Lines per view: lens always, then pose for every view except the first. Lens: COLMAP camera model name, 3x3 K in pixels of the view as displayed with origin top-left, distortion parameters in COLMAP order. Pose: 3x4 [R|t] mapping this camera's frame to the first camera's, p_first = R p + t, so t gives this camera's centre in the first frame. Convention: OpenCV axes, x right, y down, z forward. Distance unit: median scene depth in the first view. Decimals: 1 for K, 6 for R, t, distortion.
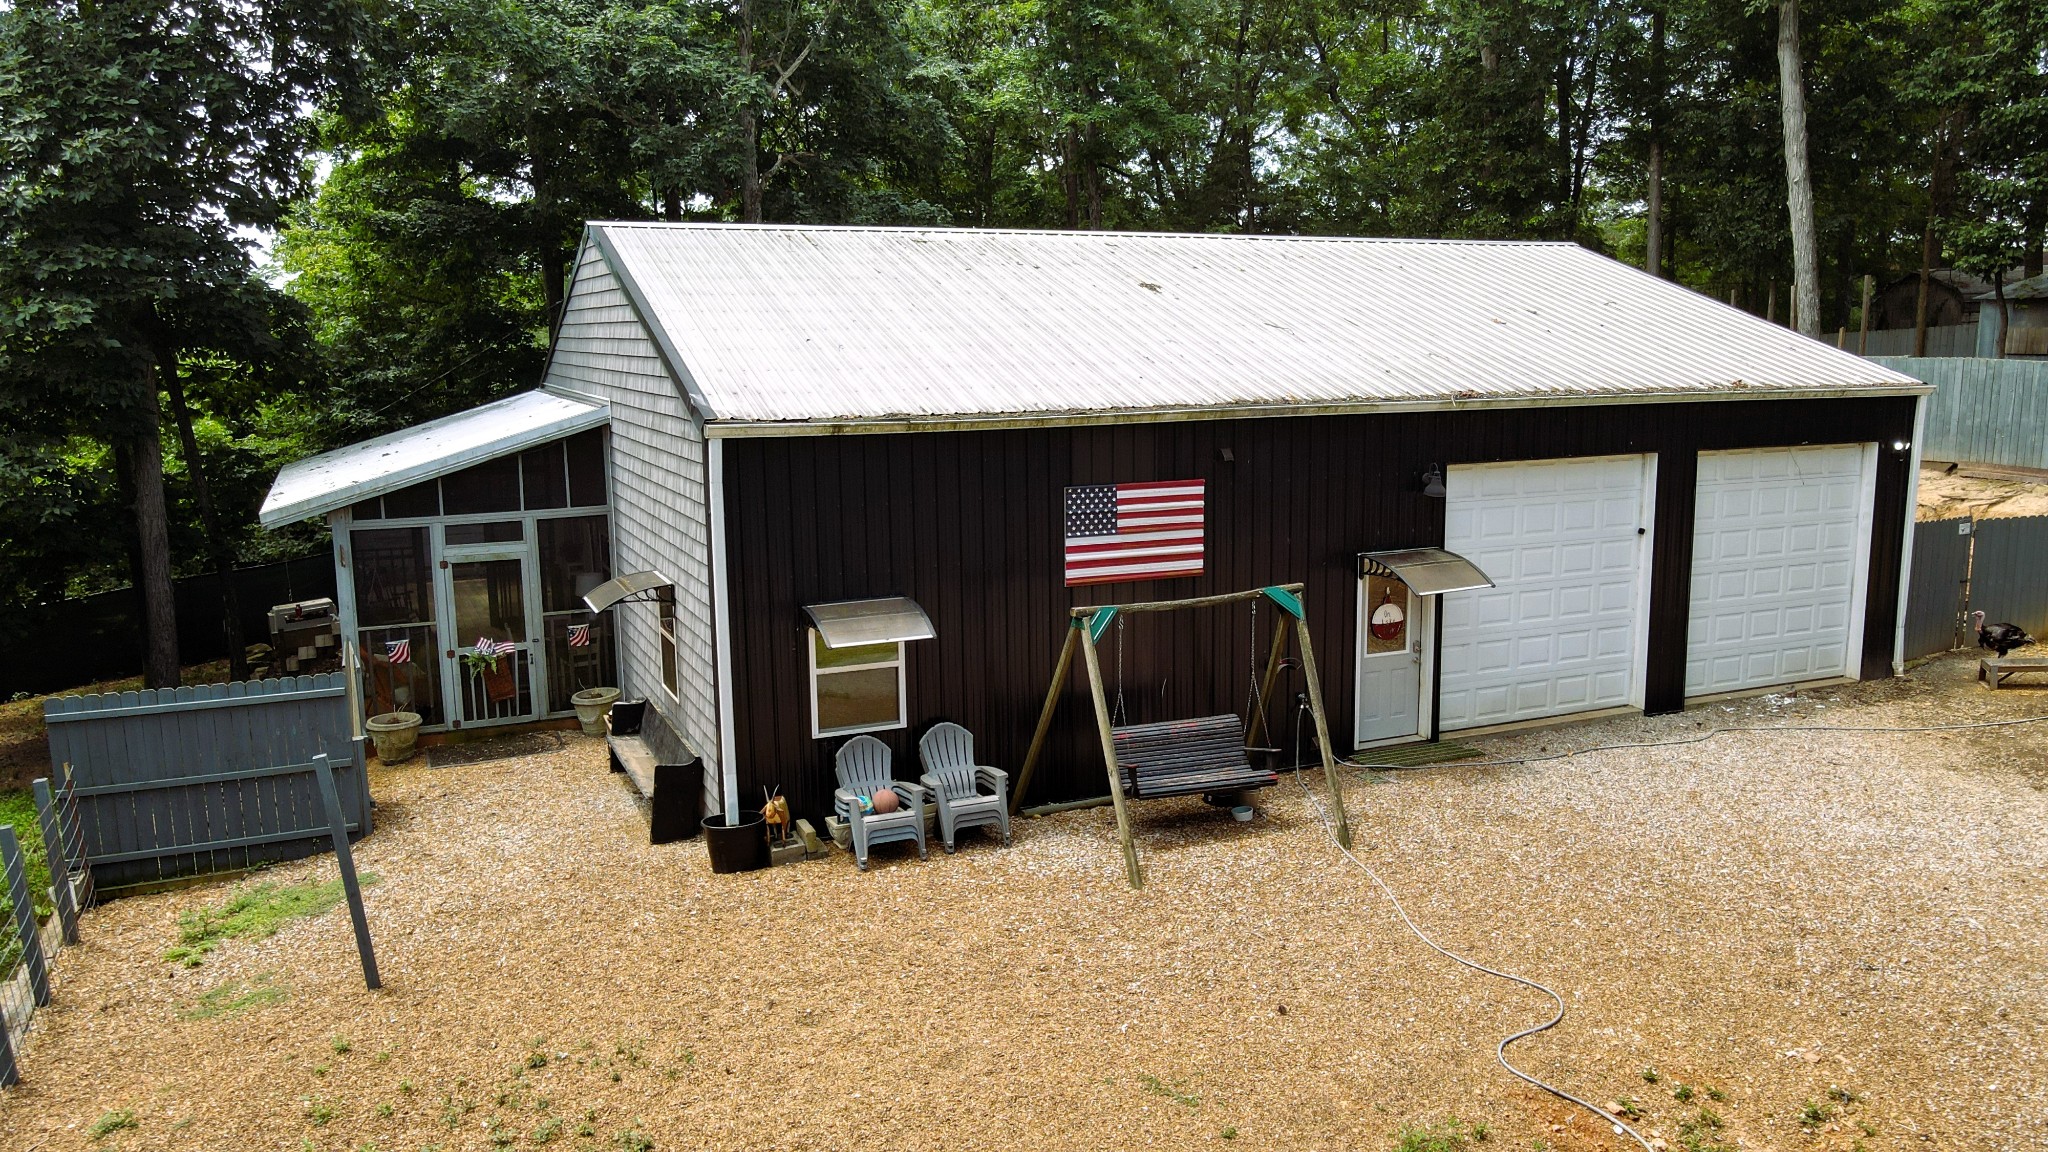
lens RADIAL K [[1512.1, 0, 1041.0], [0, 1512.1, 579.2], [0, 0, 1]] dist [0.004594, 0.005193]
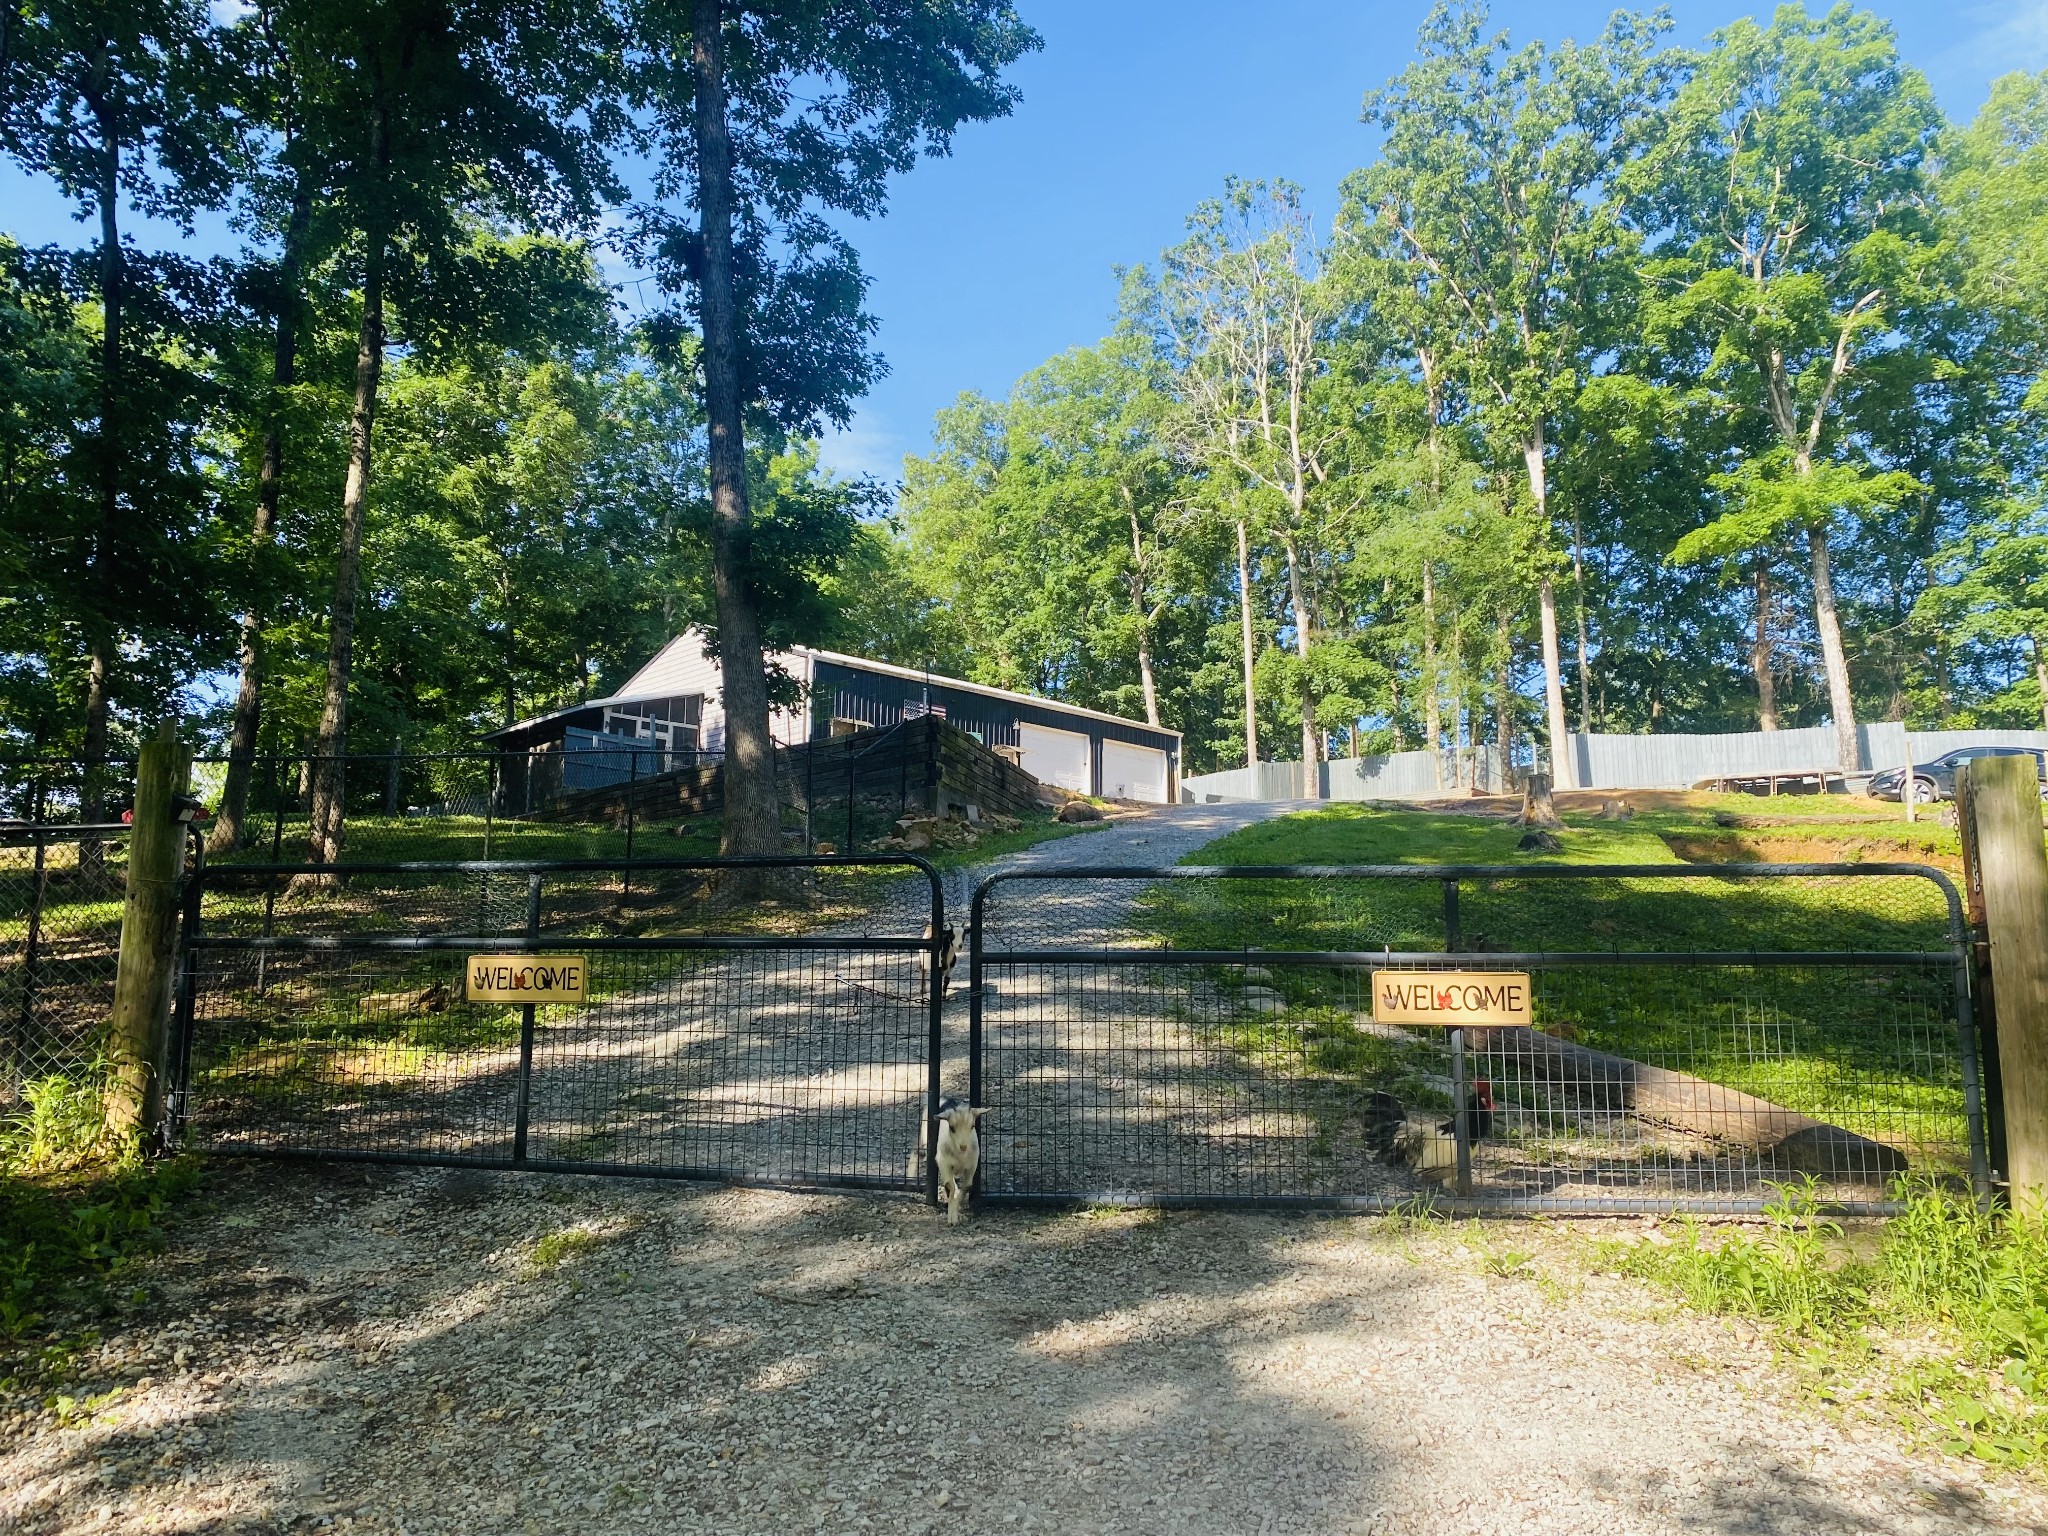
lens RADIAL K [[1450.8, 0, 1015.9], [0, 1450.8, 771.0], [0, 0, 1]] dist [0.007631, 0.000902]
pose [[0.950283, 0.072575, 0.302812, -0.558755], [0.027539, 0.949062, -0.313884, 0.867959], [-0.310168, 0.306618, 0.899878, -1.426575]]
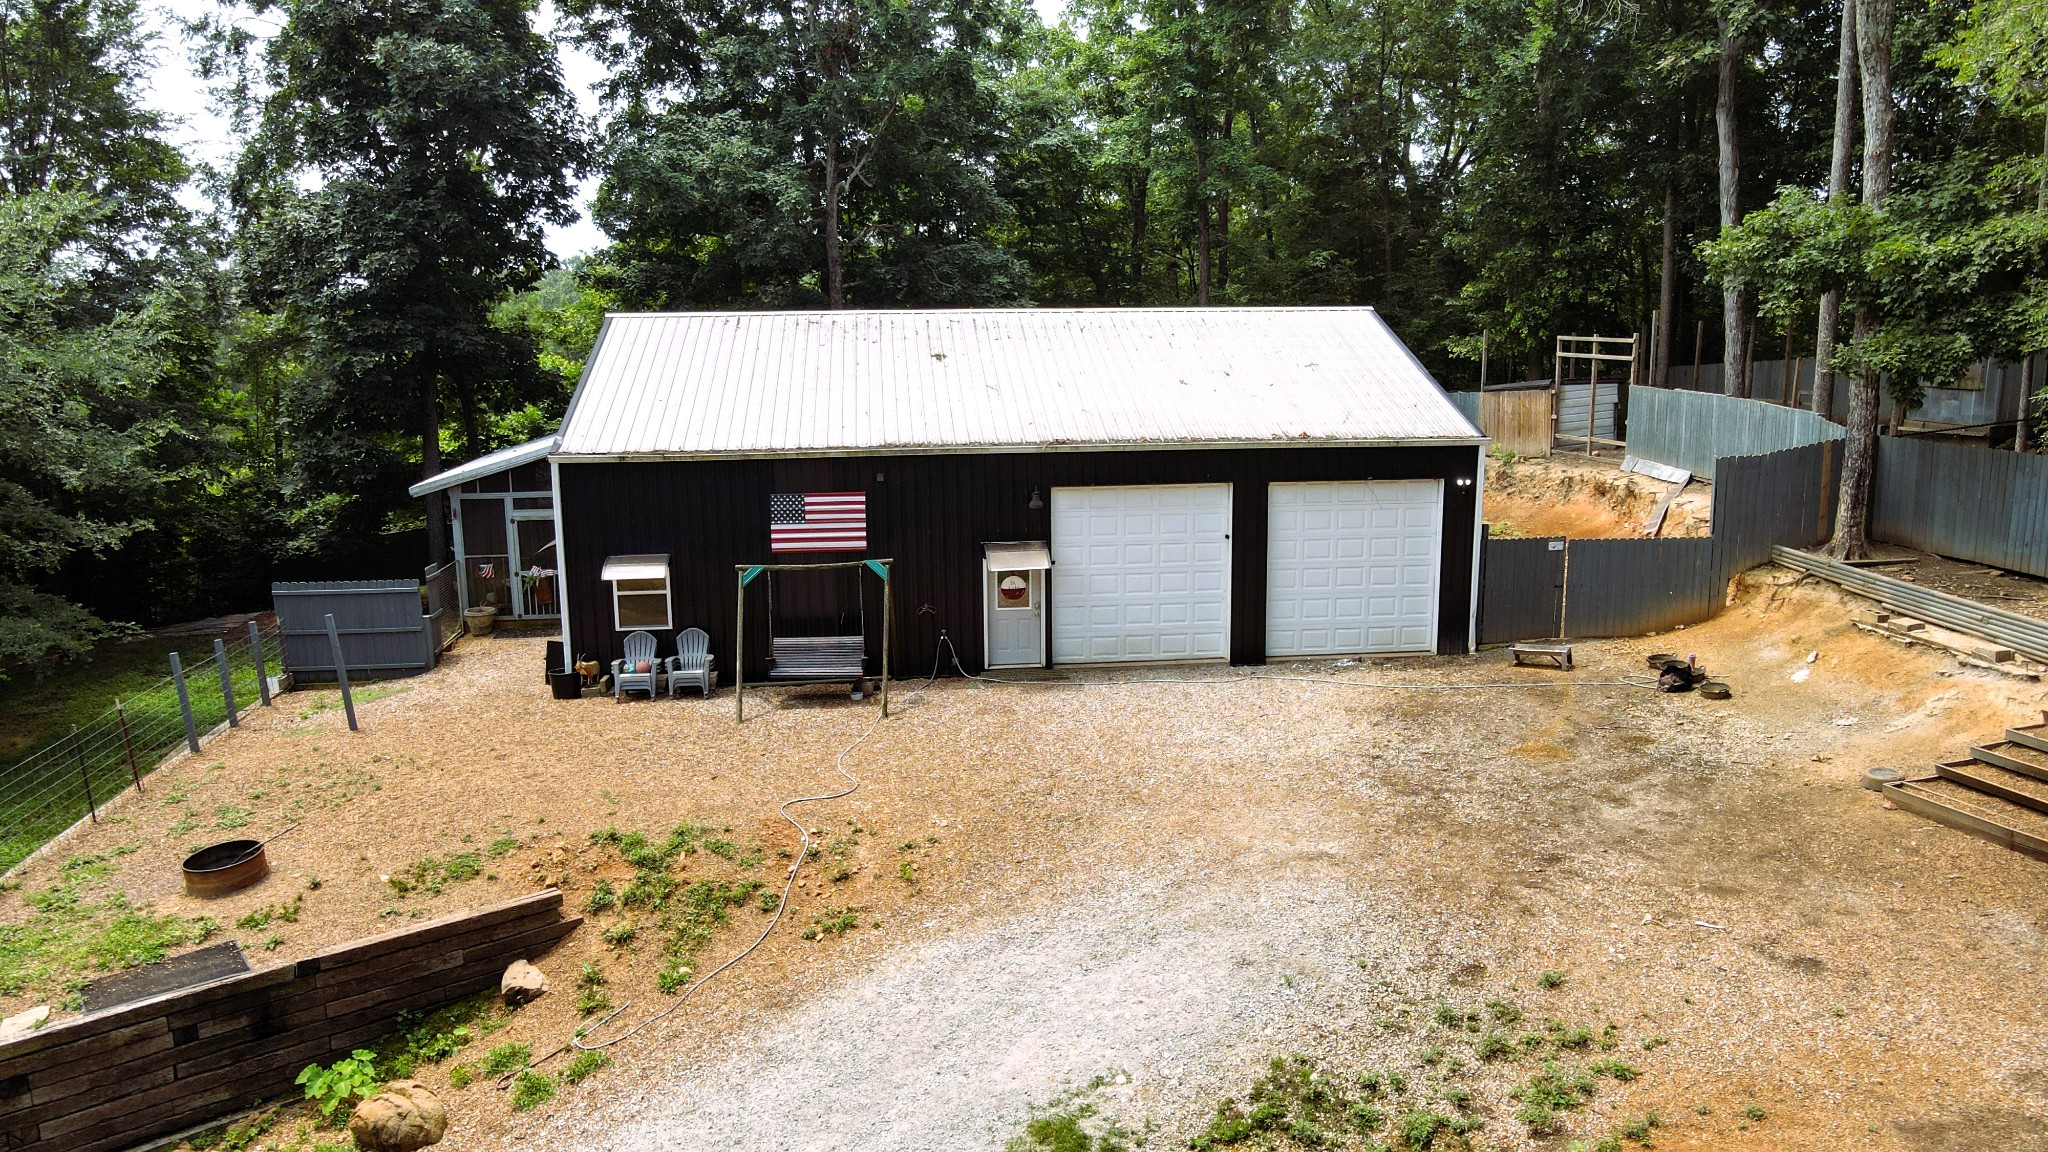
lens RADIAL K [[1512.1, 0, 1040.1], [0, 1512.1, 580.3], [0, 0, 1]] dist [0.004594, 0.005193]
pose [[0.950521, 0.058225, -0.305154, 0.724448], [-0.049611, 0.998123, 0.035913, -0.035724], [0.306673, -0.018997, 0.951625, -0.452493]]
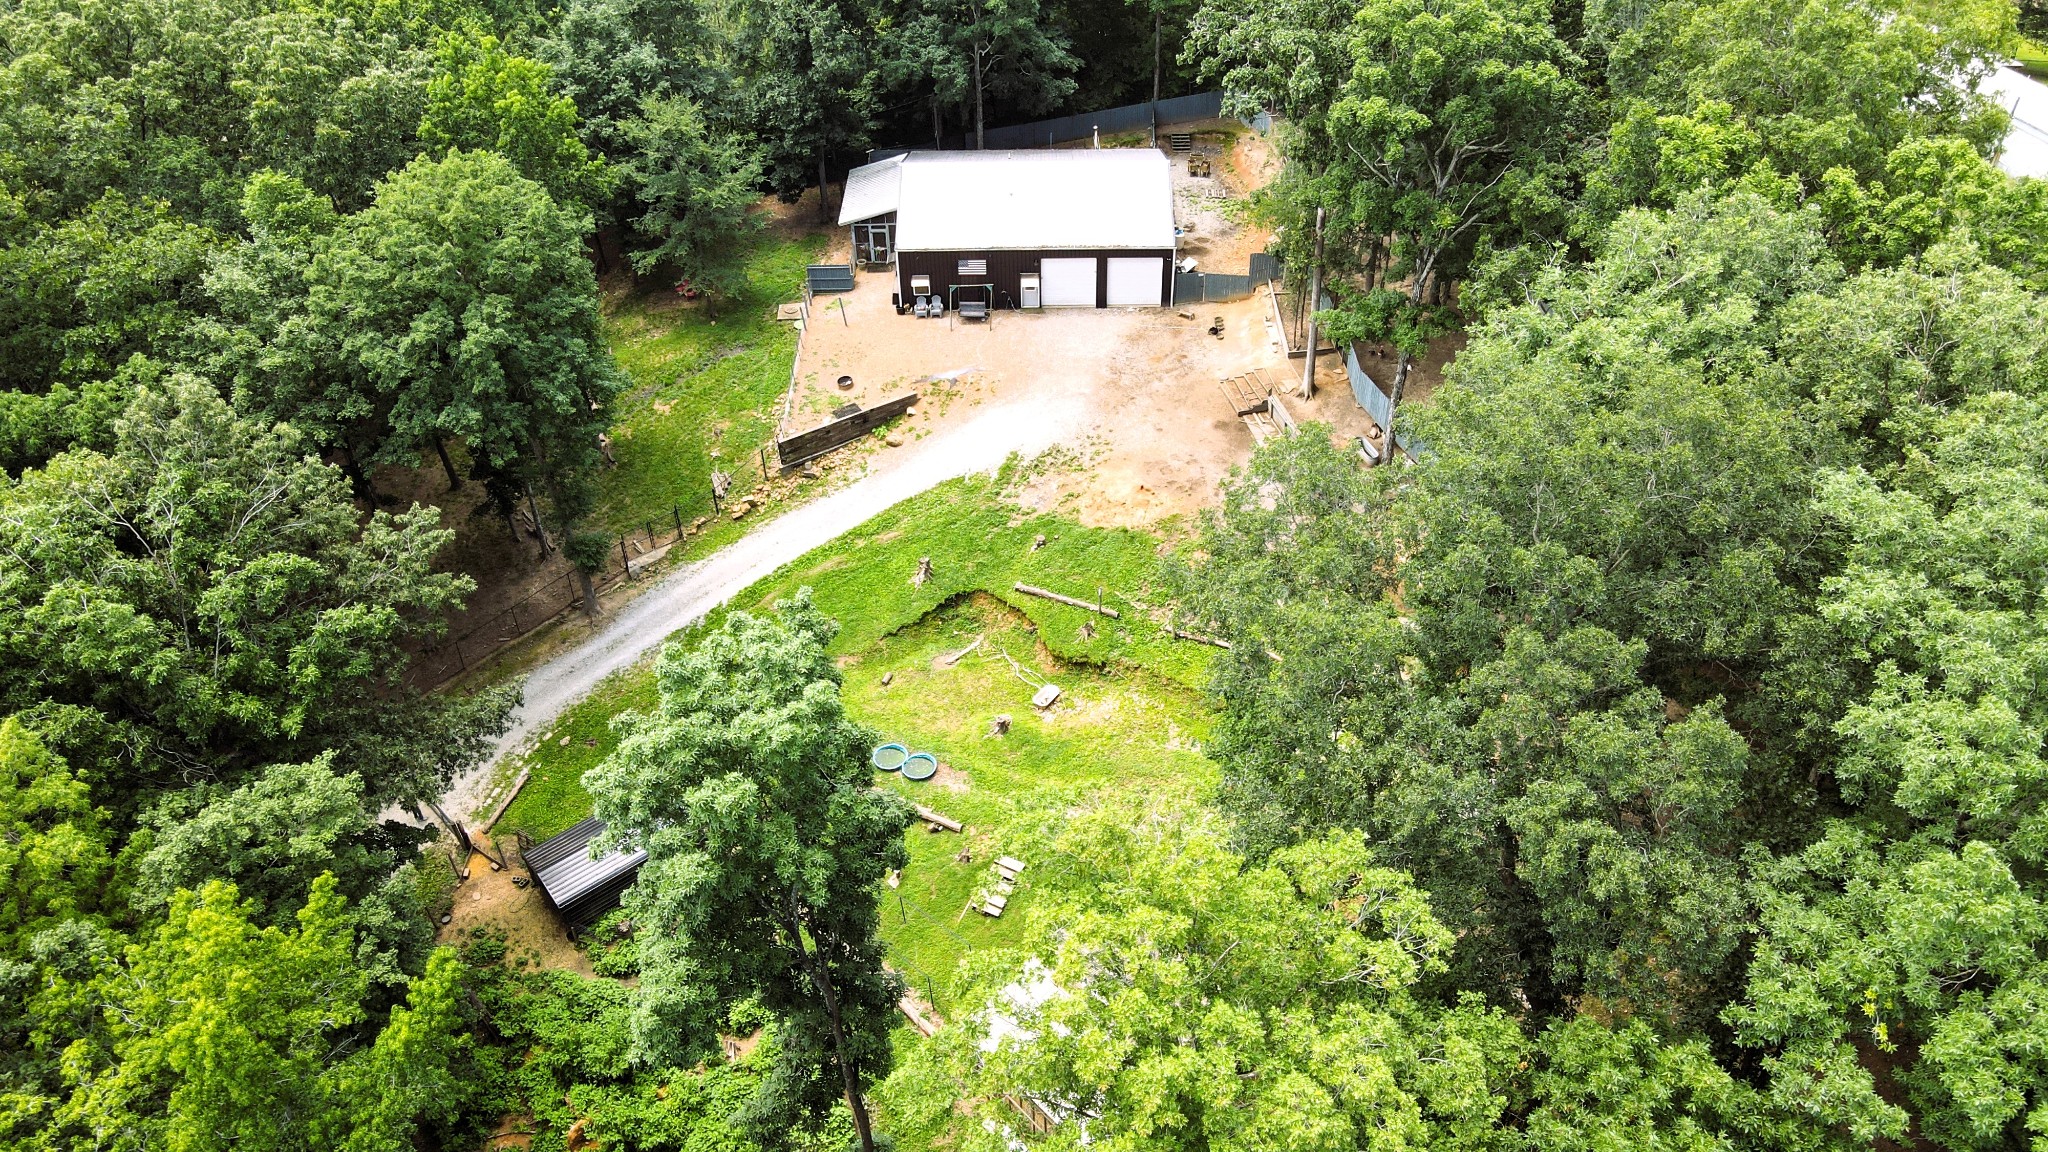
lens RADIAL K [[1512.1, 0, 1026.0], [0, 1512.1, 580.3], [0, 0, 1]] dist [0.004594, 0.005193]
pose [[0.908113, 0.265911, -0.323453, 2.139777], [-0.058218, 0.845150, 0.531349, -1.845720], [0.414658, -0.463695, 0.782973, -3.477082]]
